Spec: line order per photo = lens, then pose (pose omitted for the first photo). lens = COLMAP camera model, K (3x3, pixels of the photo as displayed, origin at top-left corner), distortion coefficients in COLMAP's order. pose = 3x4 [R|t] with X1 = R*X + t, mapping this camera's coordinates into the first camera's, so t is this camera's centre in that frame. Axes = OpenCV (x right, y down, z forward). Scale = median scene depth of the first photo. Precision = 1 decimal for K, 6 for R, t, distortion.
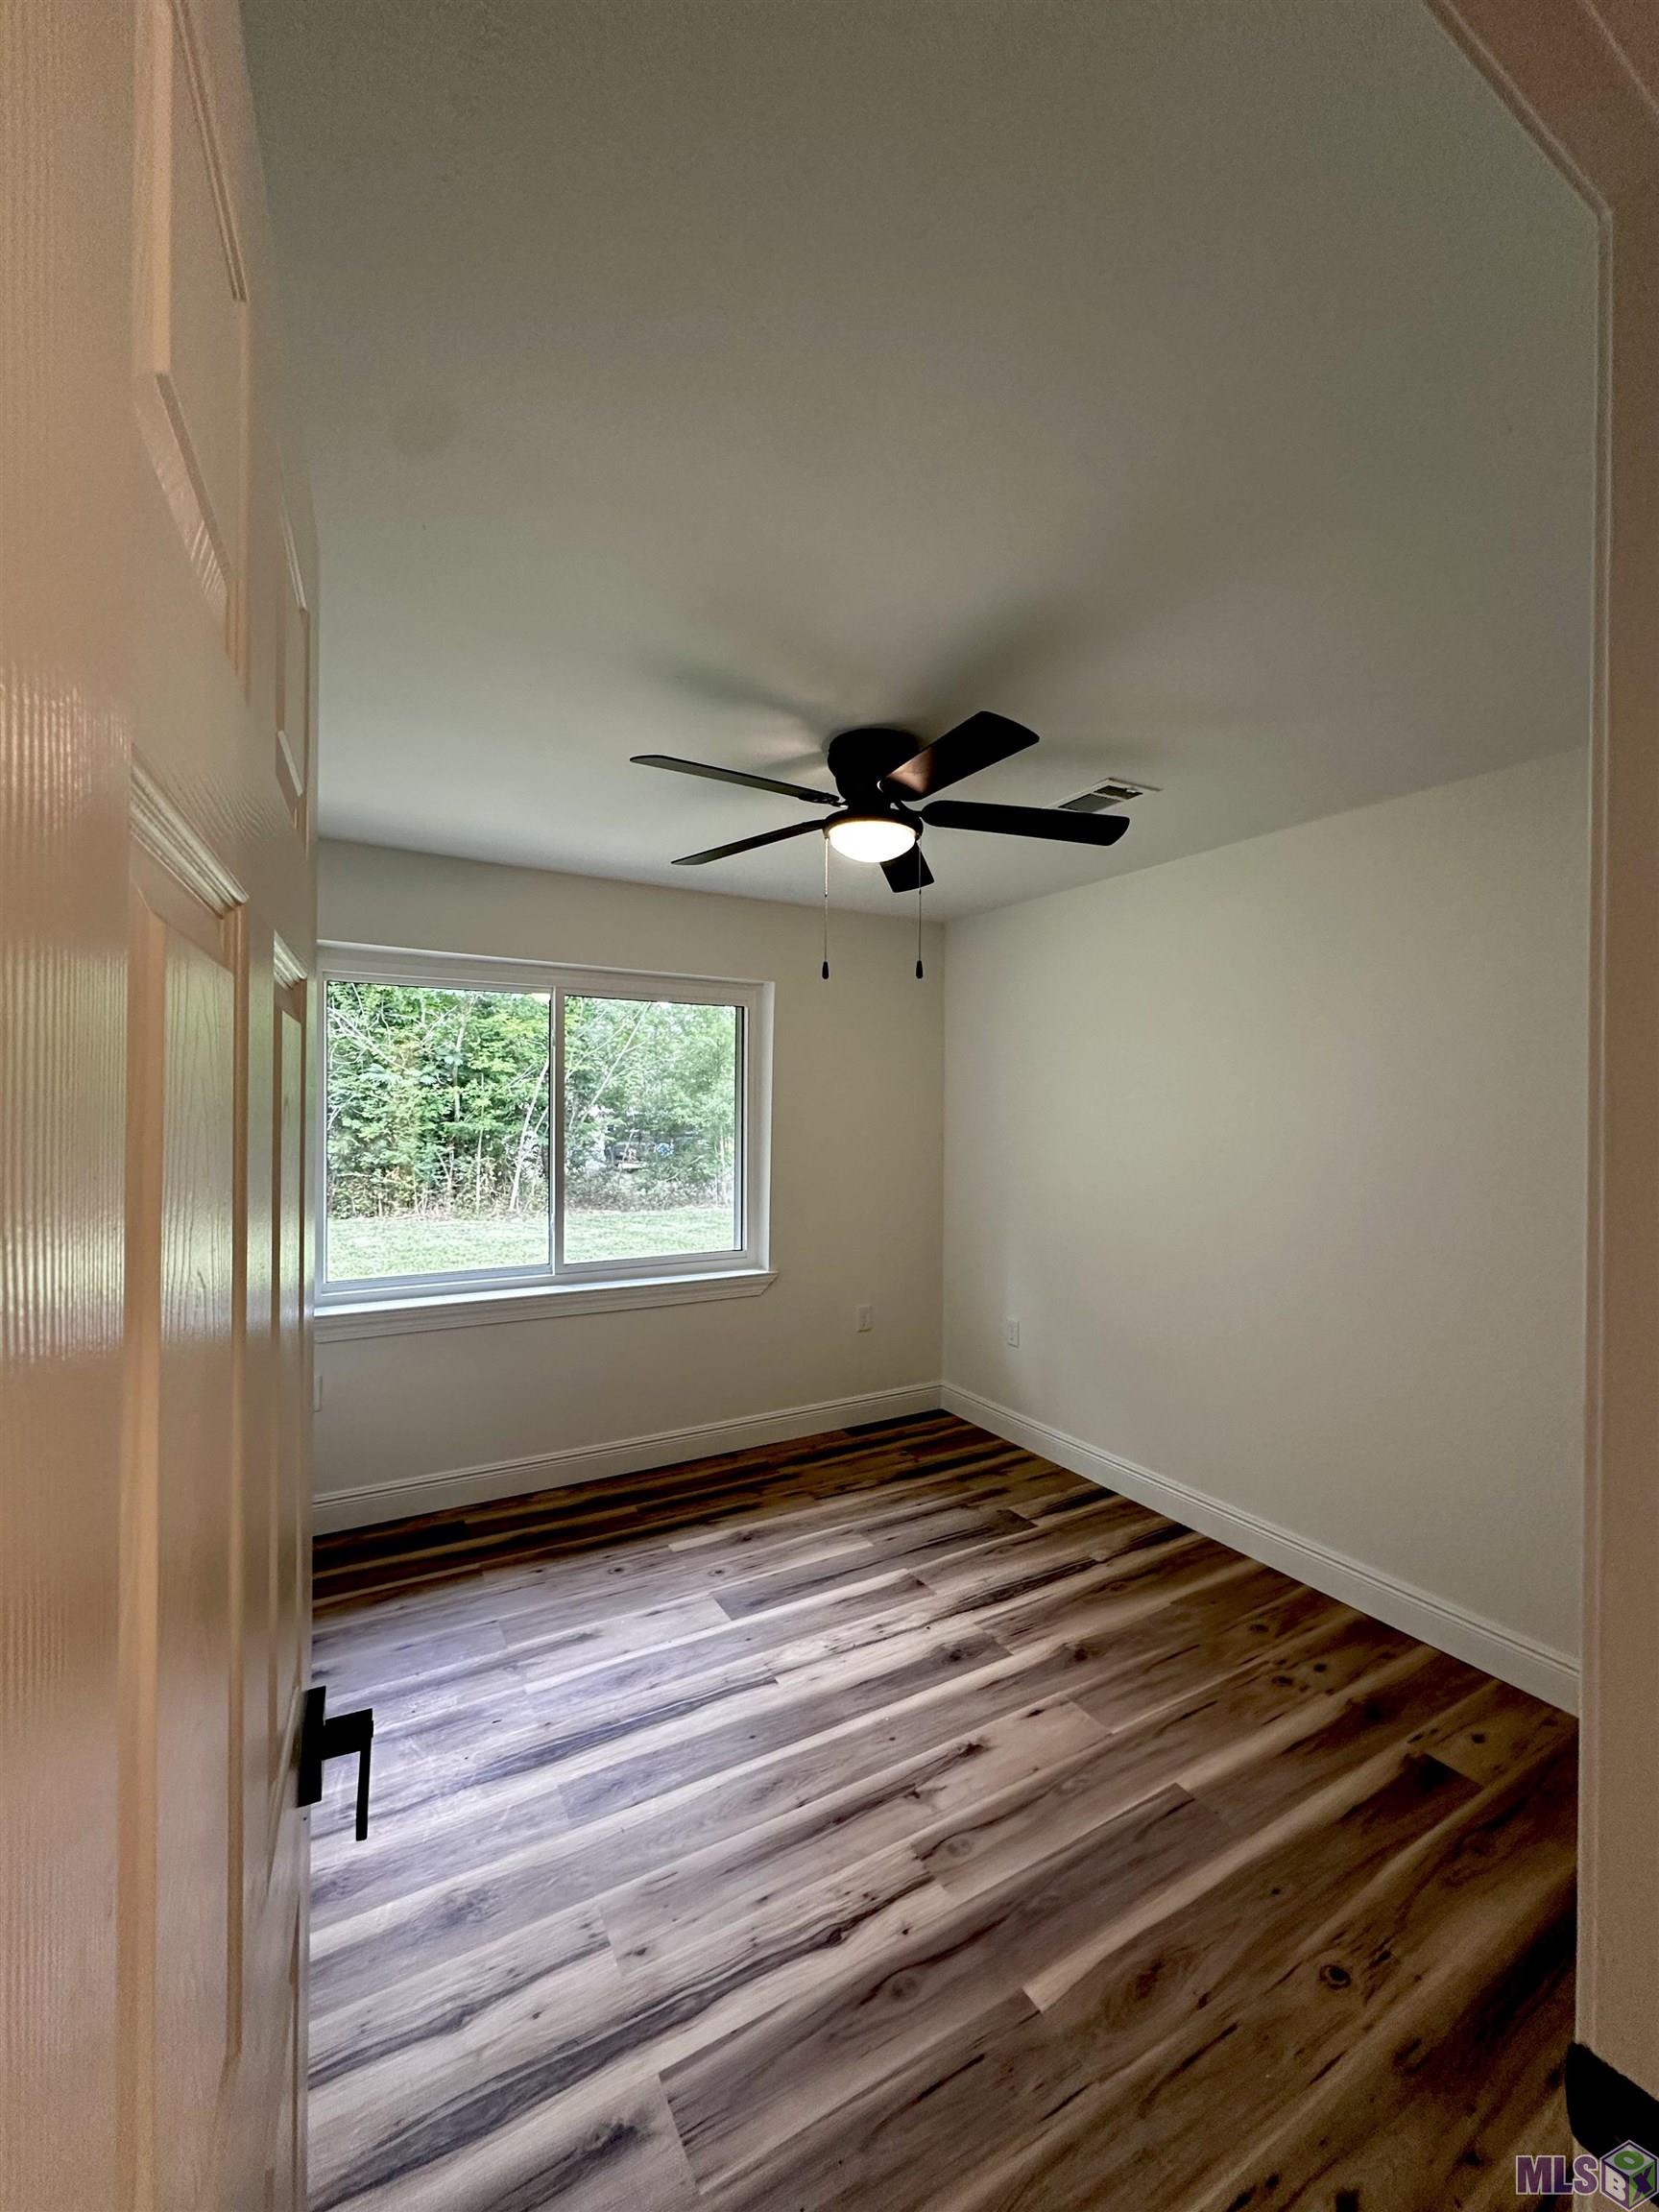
lens RADIAL K [[888.1, 0, 829.5], [0, 888.1, 1106.0], [0, 0, 1]] dist [-0.000604, -0.000048]
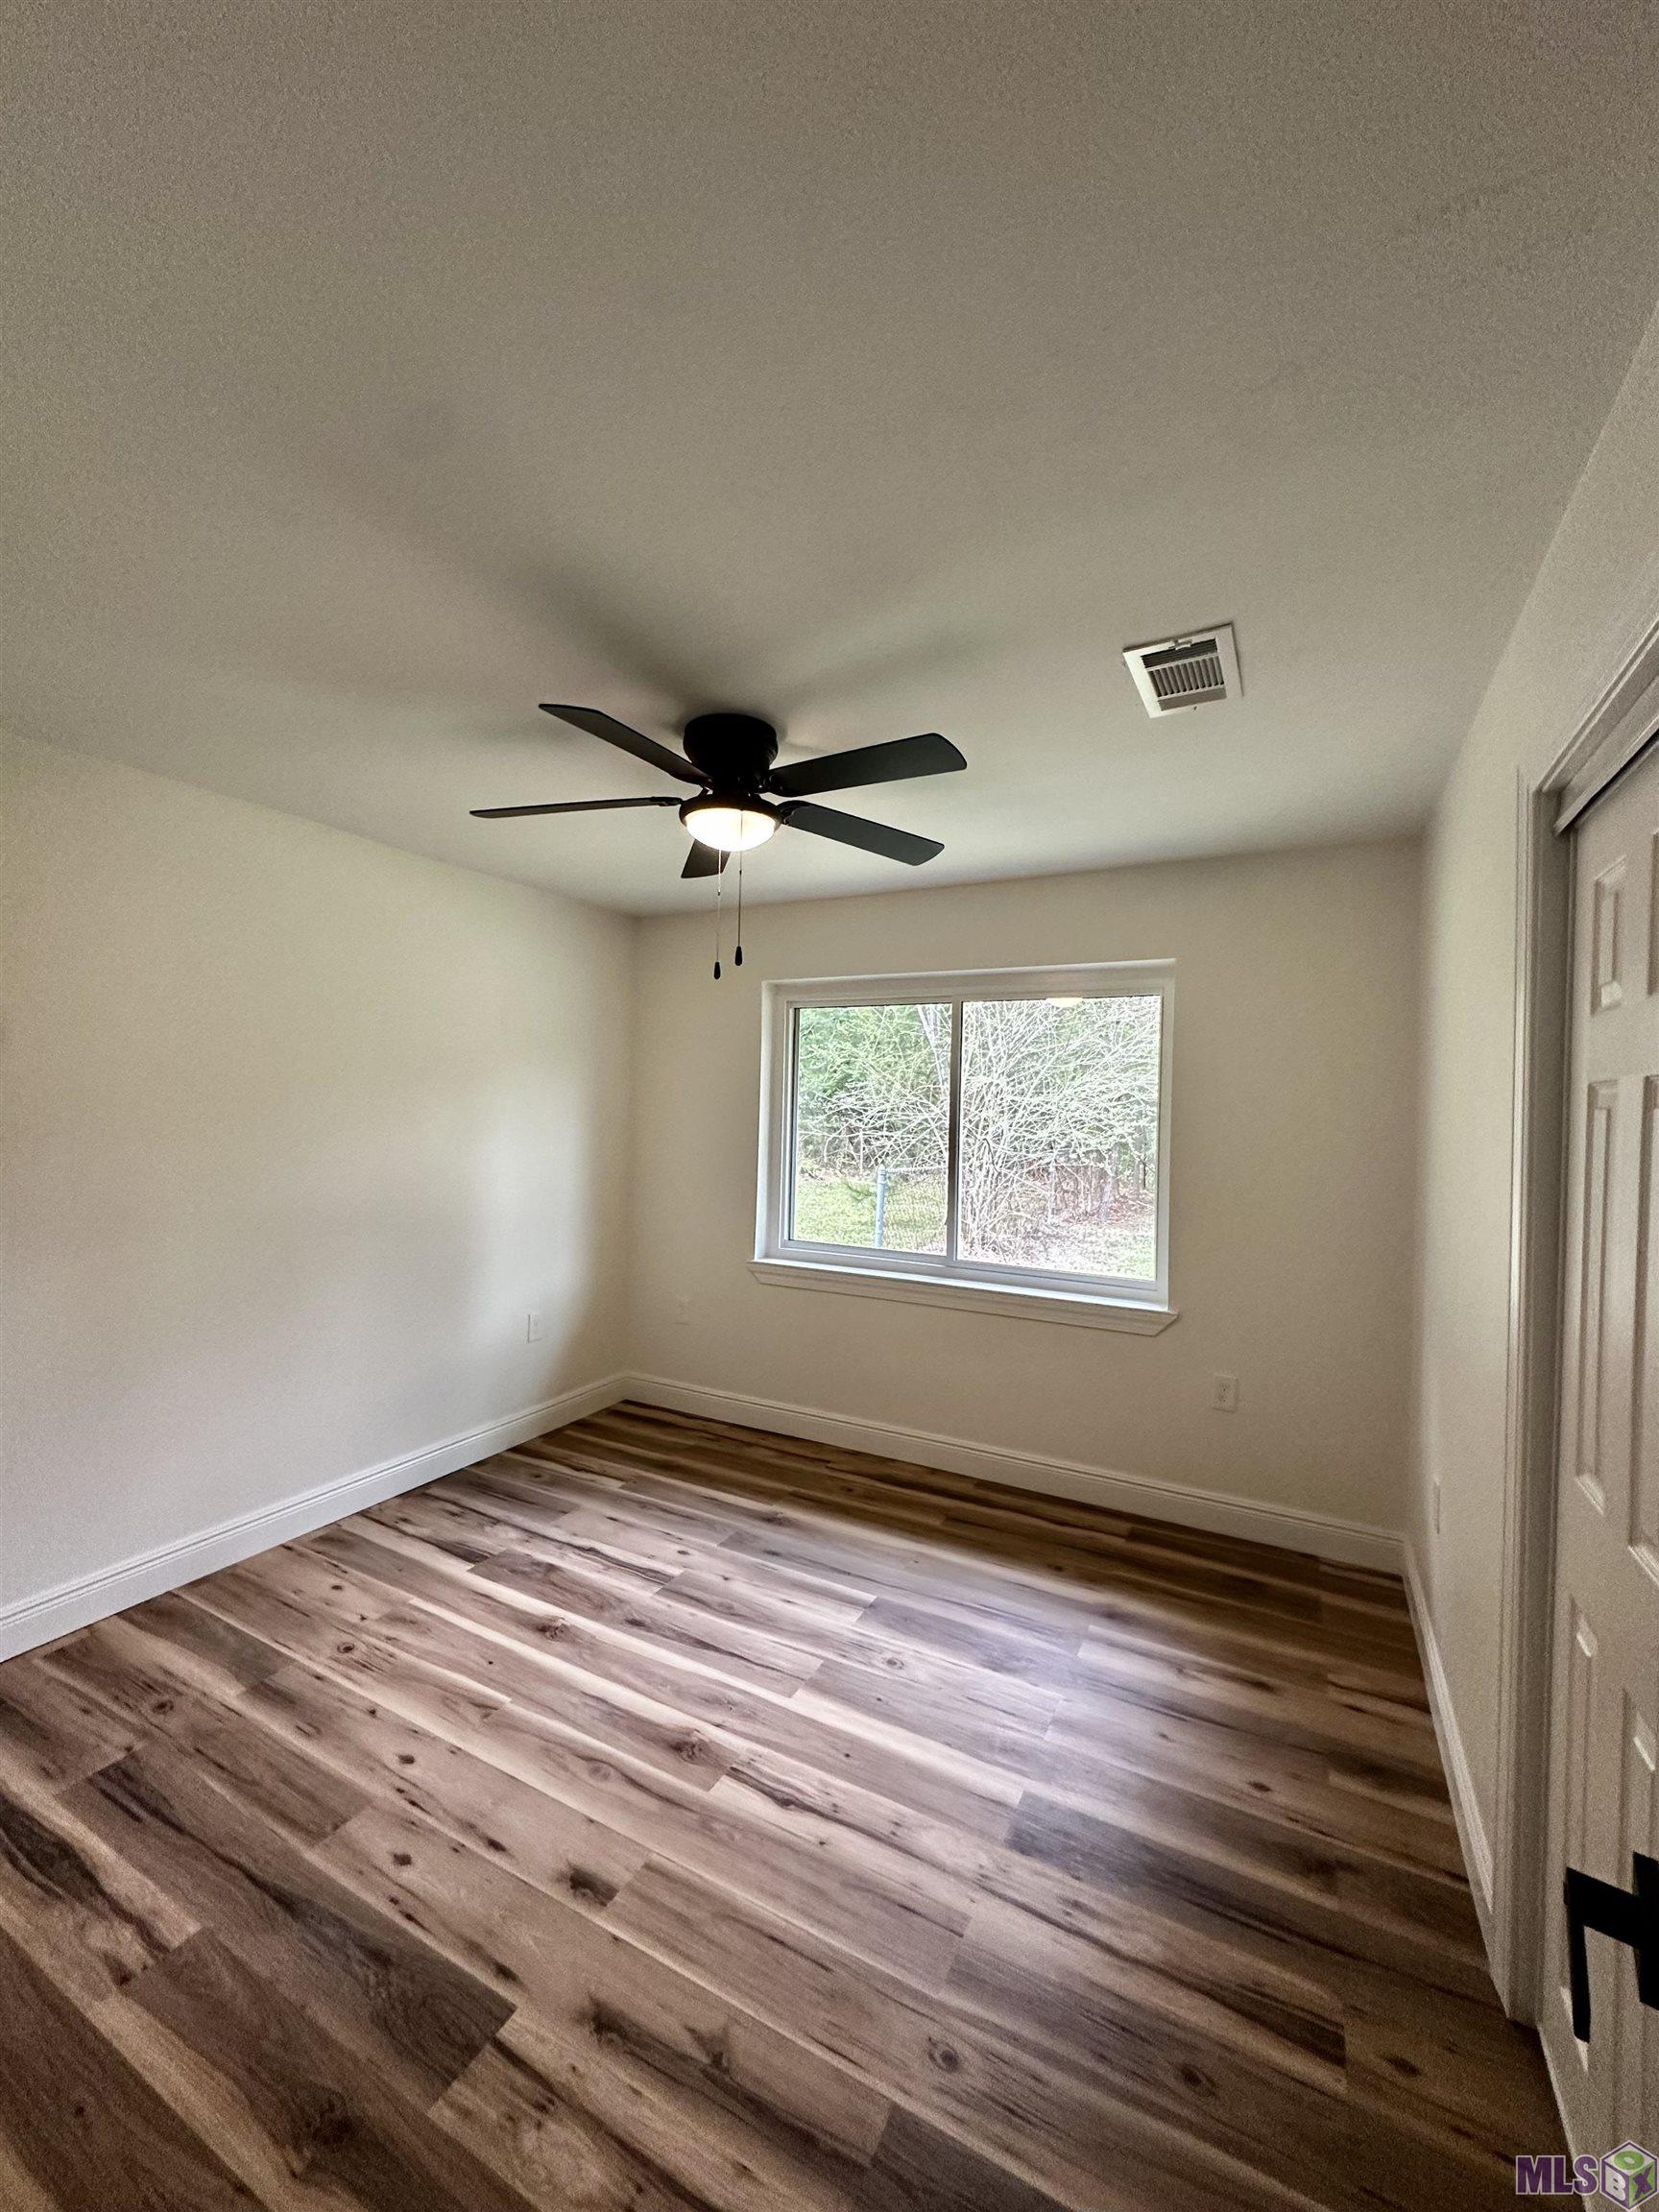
lens RADIAL K [[888.1, 0, 829.5], [0, 888.1, 1106.0], [0, 0, 1]] dist [-0.000604, -0.000048]
pose [[0.521378, 0.002095, -0.853323, 0.611522], [-0.019758, 0.999759, -0.009618, 0.009699], [0.853097, 0.021874, 0.521293, 0.373137]]
